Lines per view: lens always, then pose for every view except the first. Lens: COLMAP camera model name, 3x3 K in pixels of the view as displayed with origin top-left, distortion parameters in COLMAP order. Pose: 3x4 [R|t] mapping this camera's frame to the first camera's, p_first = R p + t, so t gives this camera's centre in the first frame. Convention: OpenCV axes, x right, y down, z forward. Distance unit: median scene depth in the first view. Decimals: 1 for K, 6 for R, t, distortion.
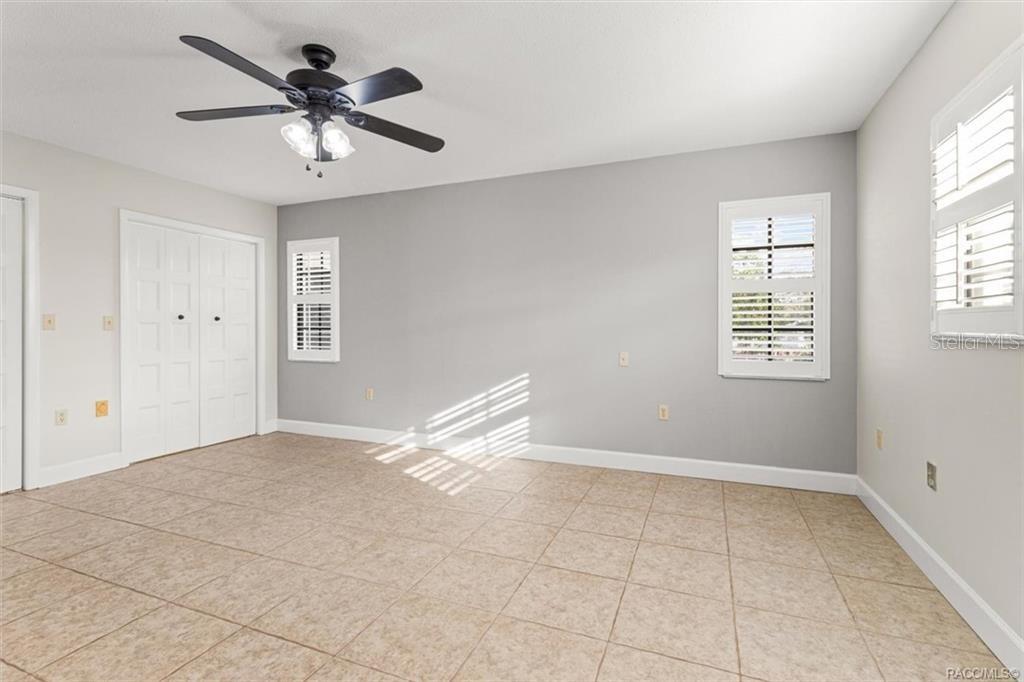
lens RADIAL K [[471.2, 0, 513.1], [0, 471.2, 343.4], [0, 0, 1]] dist [0.008280, -0.000529]
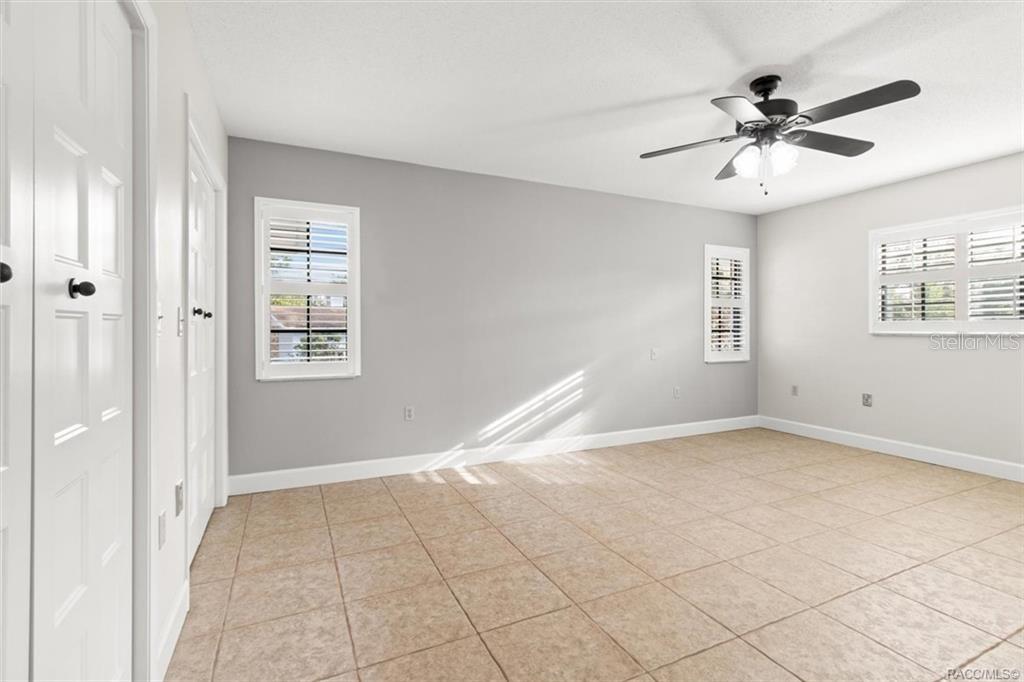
lens RADIAL K [[471.2, 0, 526.7], [0, 471.2, 341.1], [0, 0, 1]] dist [0.008280, -0.000529]
pose [[0.669768, -0.017791, 0.742357, -0.920353], [0.024048, 0.999708, 0.002261, -0.013416], [-0.742181, 0.016338, 0.670000, 0.383781]]
